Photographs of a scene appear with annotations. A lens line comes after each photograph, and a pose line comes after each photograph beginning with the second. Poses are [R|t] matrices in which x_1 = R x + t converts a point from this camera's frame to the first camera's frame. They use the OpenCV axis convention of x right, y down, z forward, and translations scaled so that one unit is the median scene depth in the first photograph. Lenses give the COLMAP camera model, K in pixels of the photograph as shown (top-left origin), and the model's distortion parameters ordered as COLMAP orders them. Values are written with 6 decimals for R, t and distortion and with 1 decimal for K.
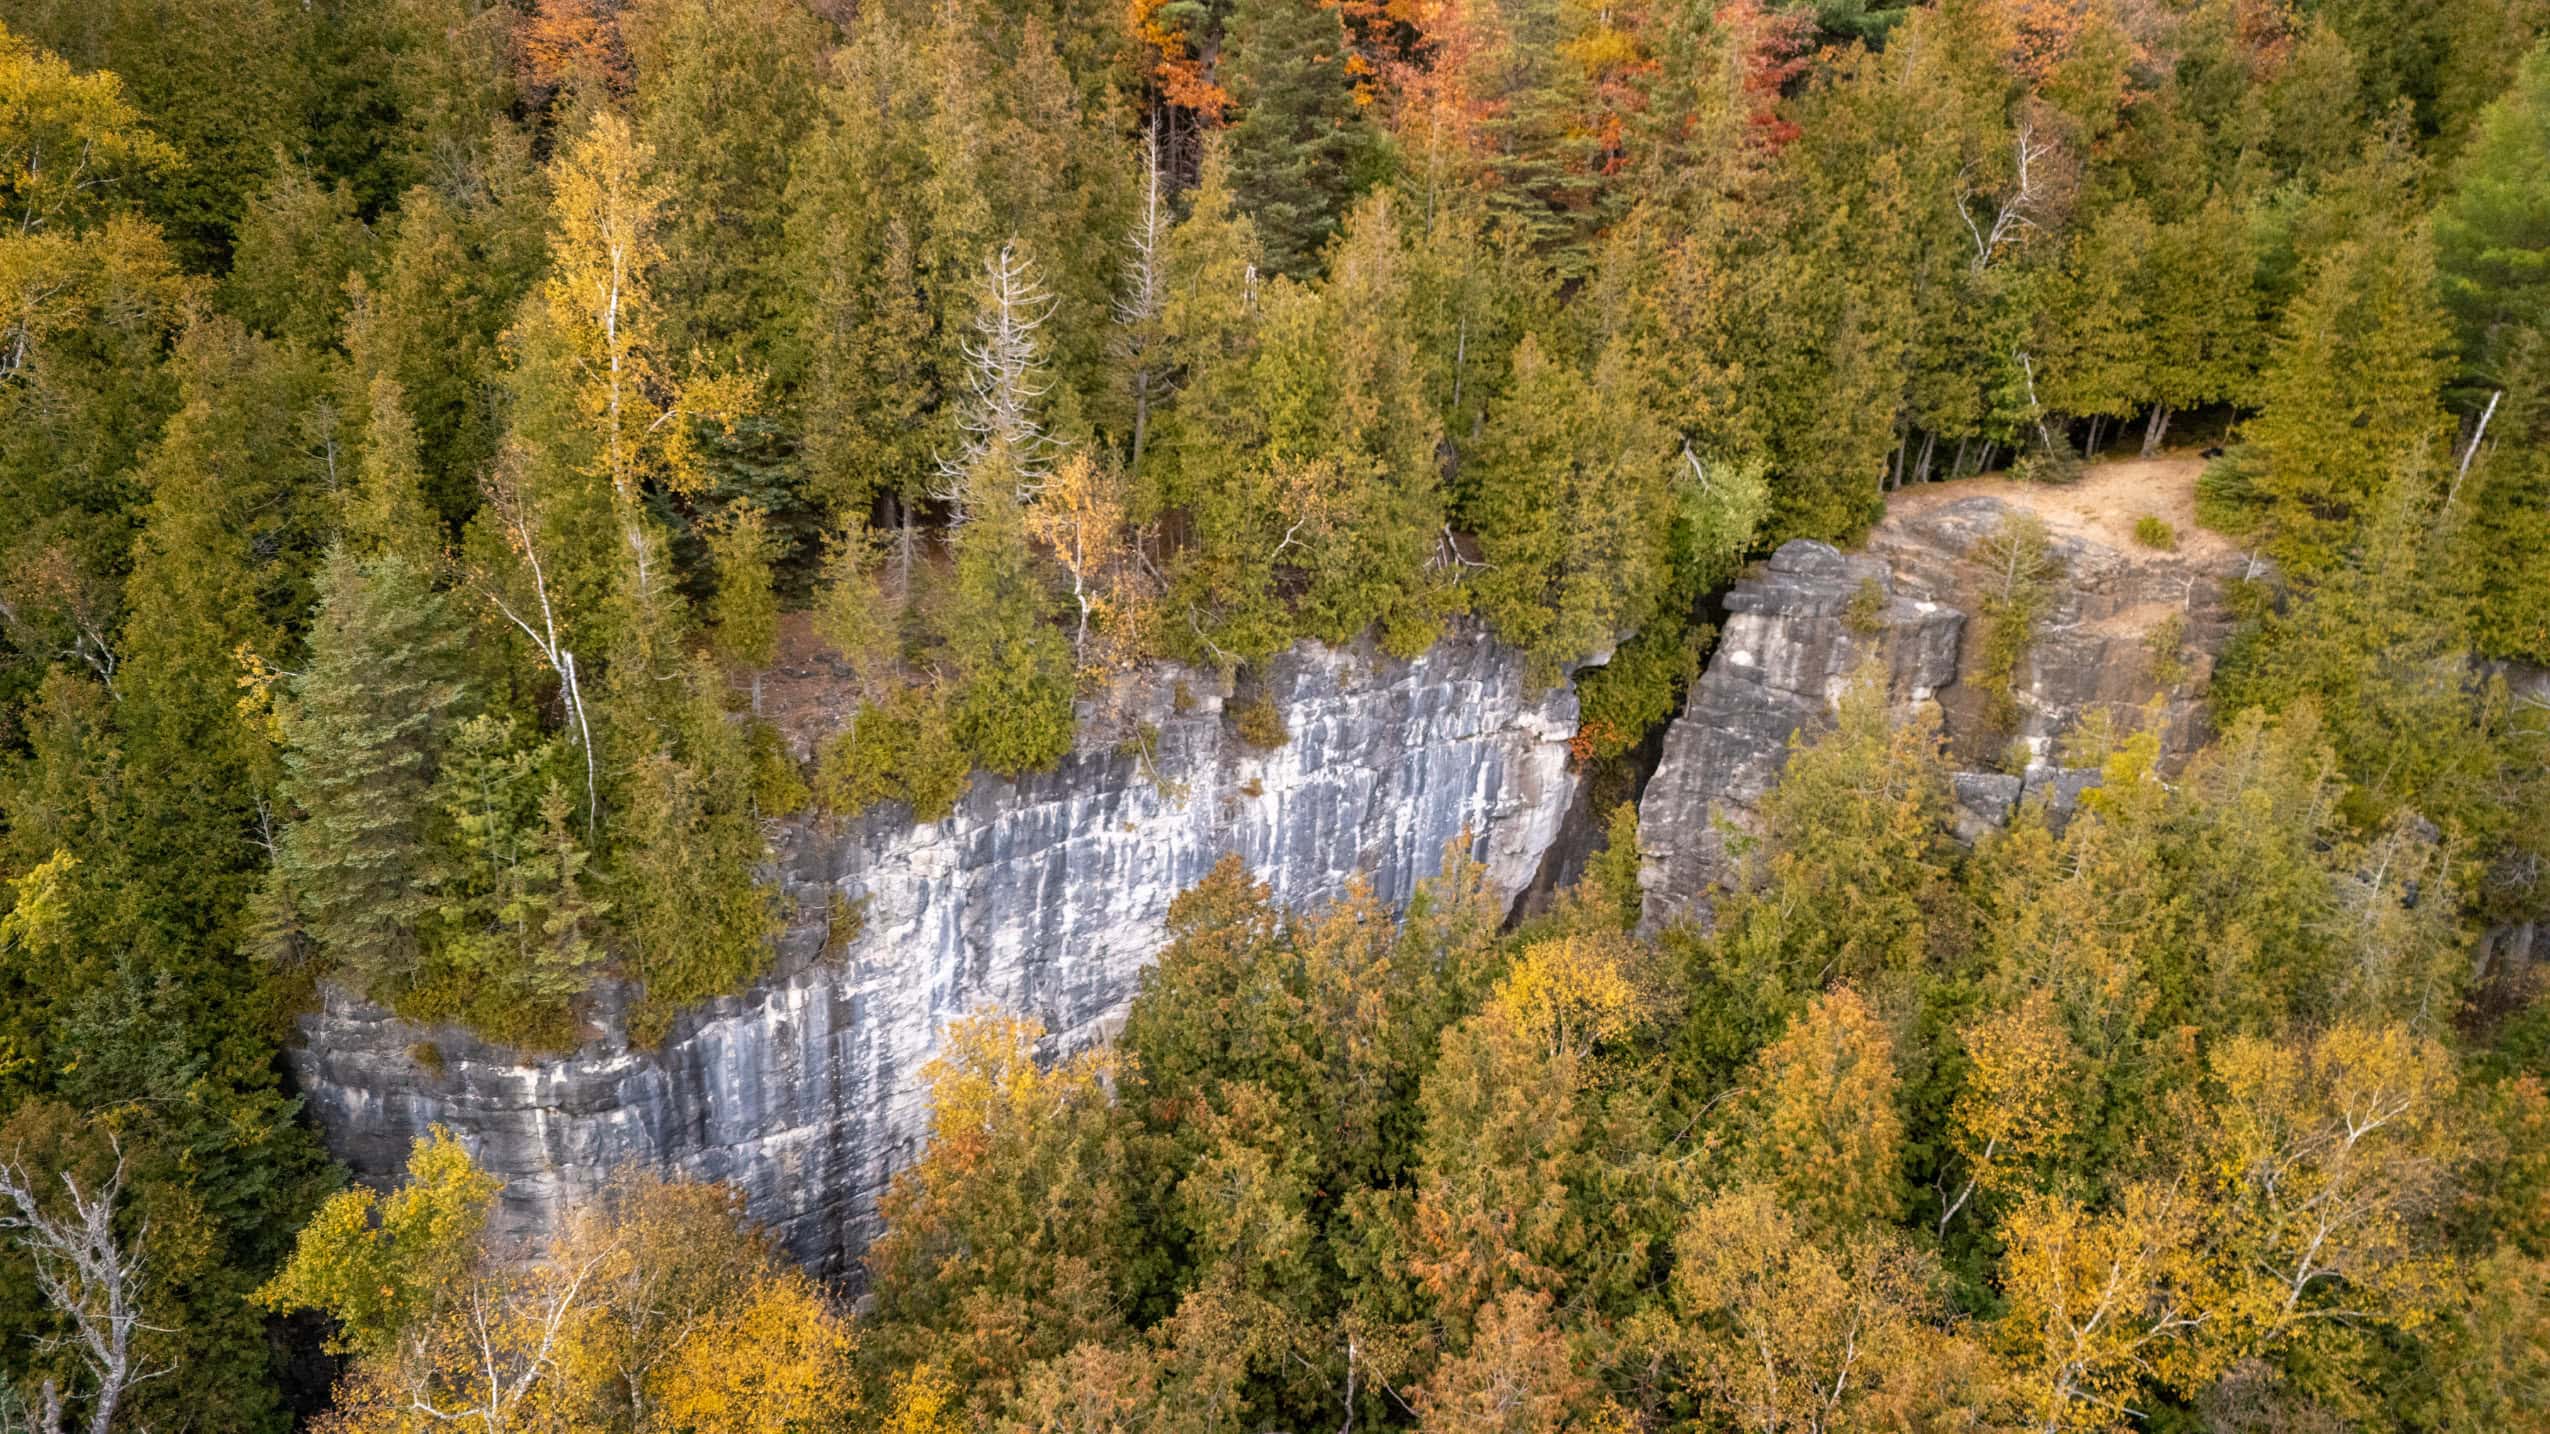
lens RADIAL K [[1764.9, 0, 1275.0], [0, 1764.9, 717.0], [0, 0, 1]] dist [-0.002617, 0.002332]
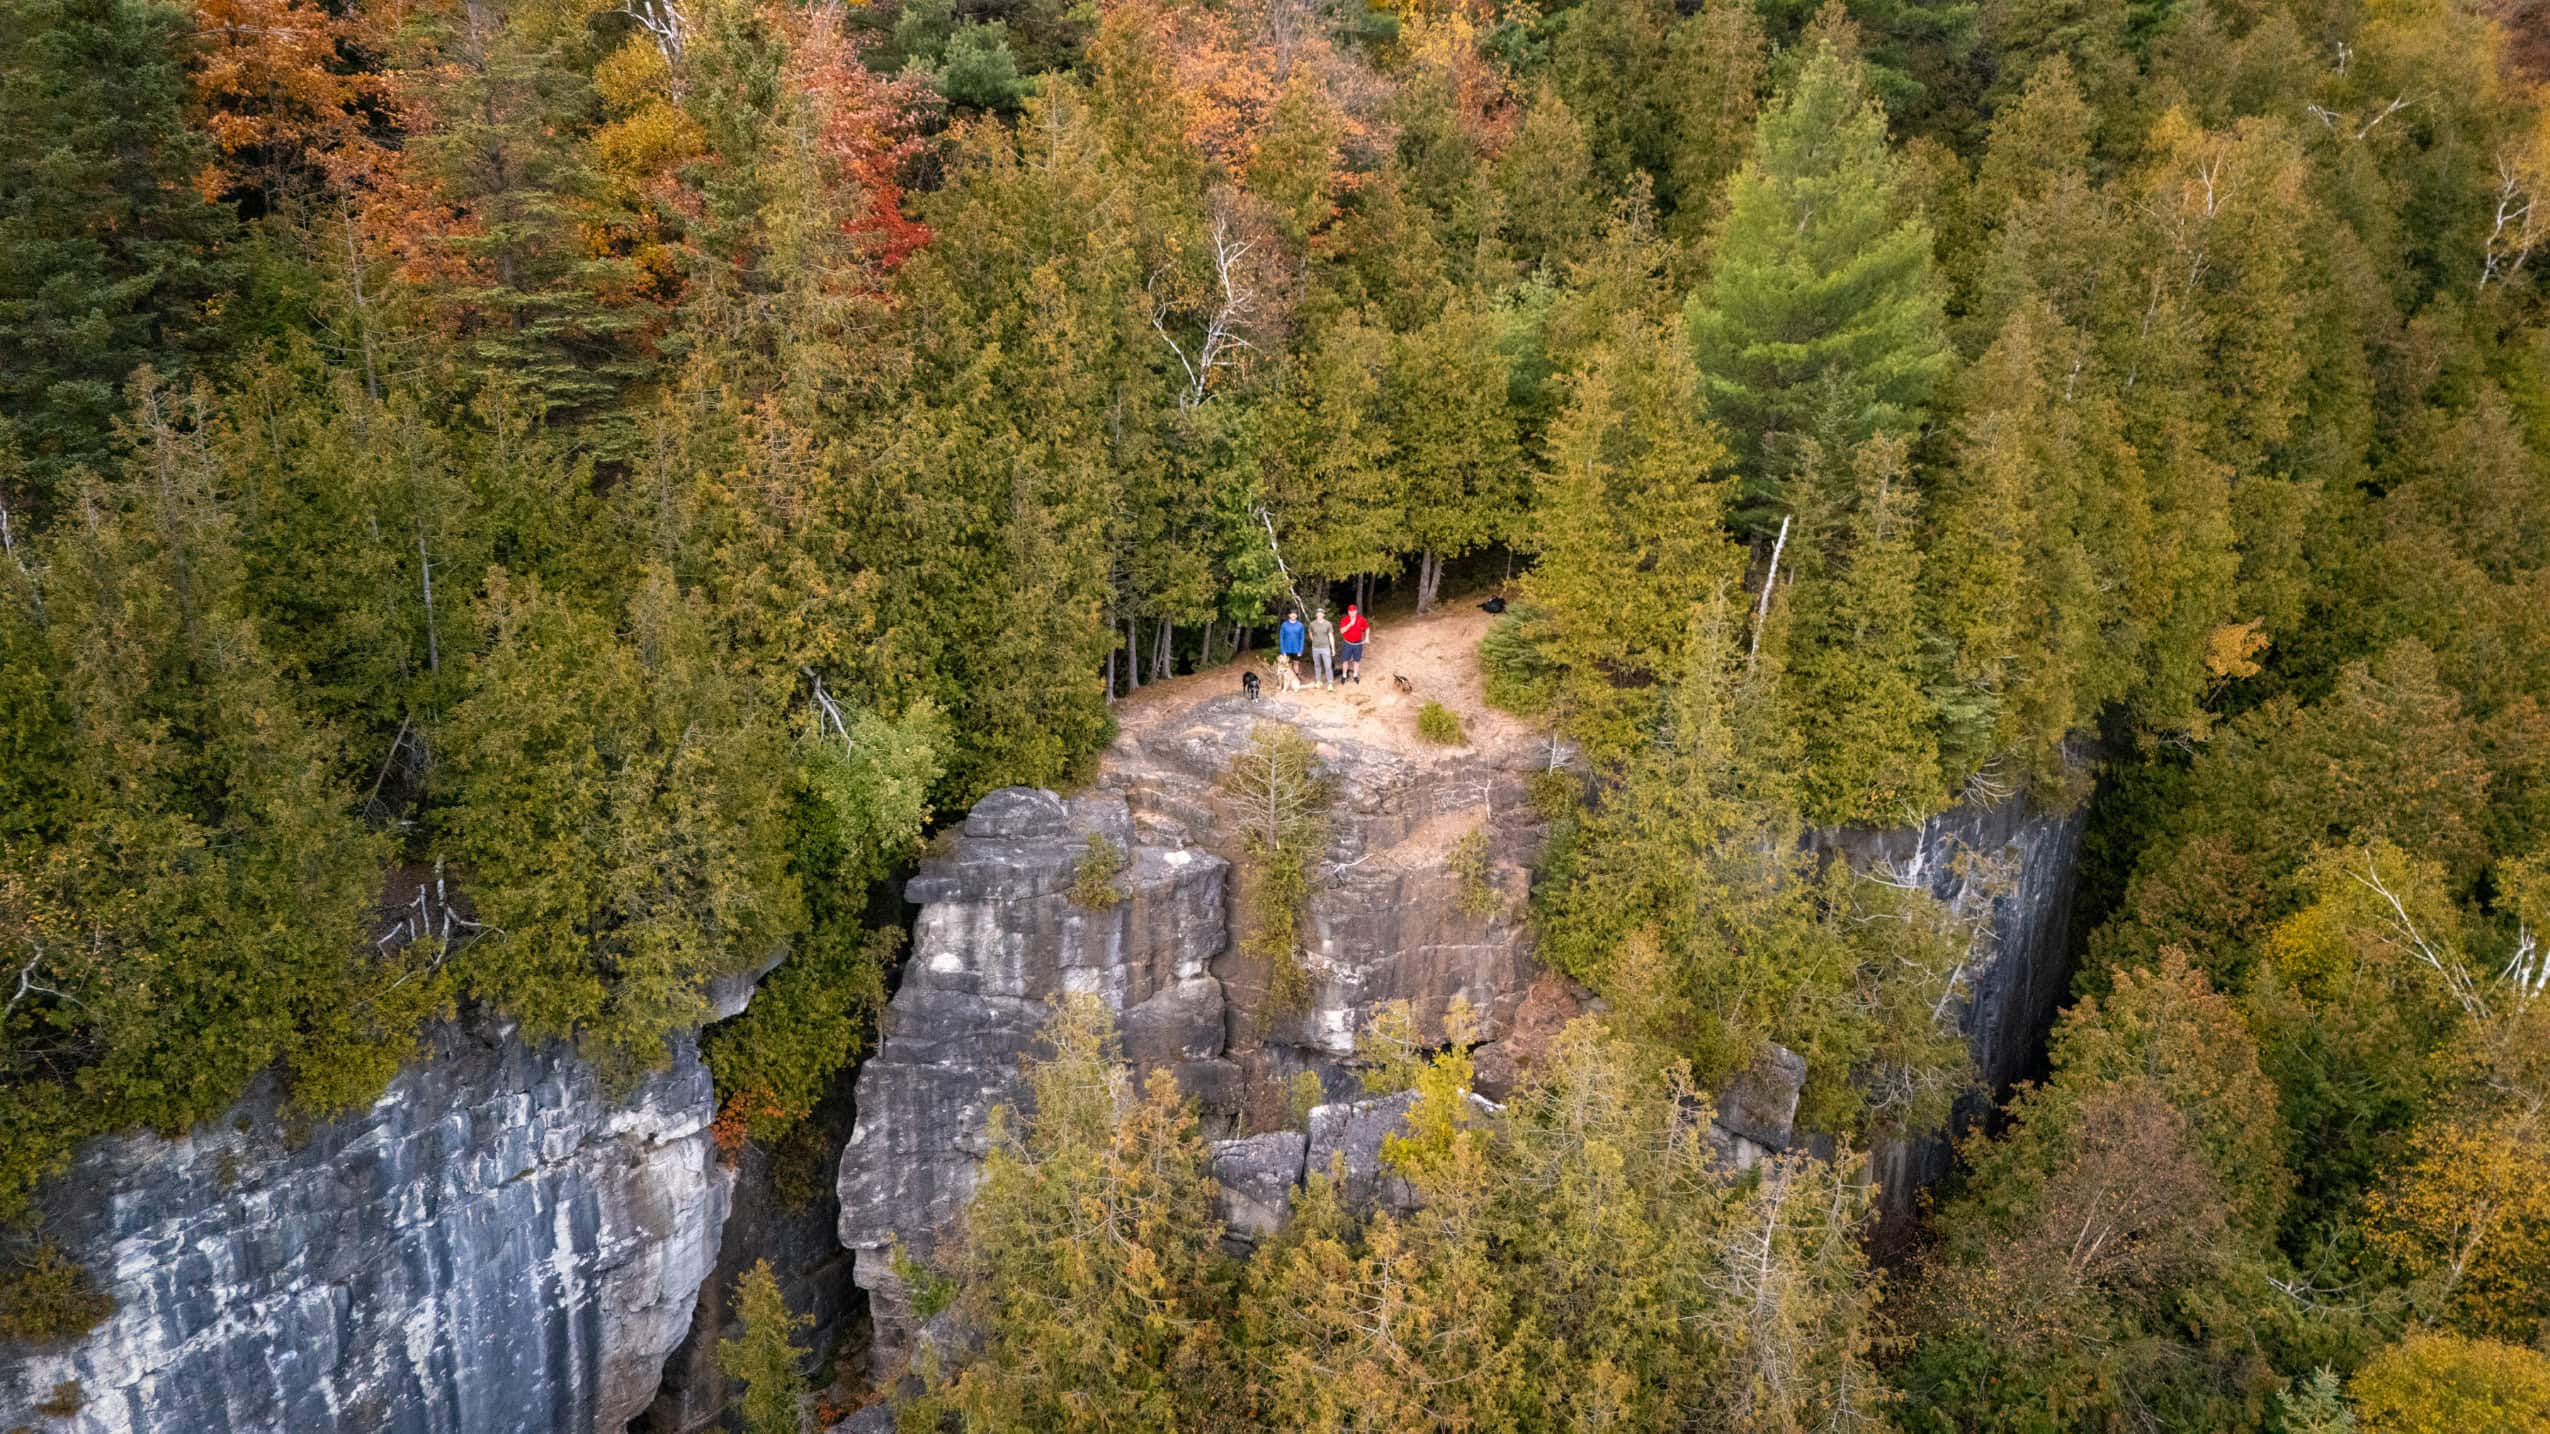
lens RADIAL K [[1671.9, 0, 1275.0], [0, 1671.9, 717.0], [0, 0, 1]] dist [0.083498, -0.042349]
pose [[0.940597, -0.127827, 0.314543, 0.191398], [0.139684, 0.990077, -0.015348, -0.105750], [-0.309460, 0.058373, 0.949119, 0.305724]]
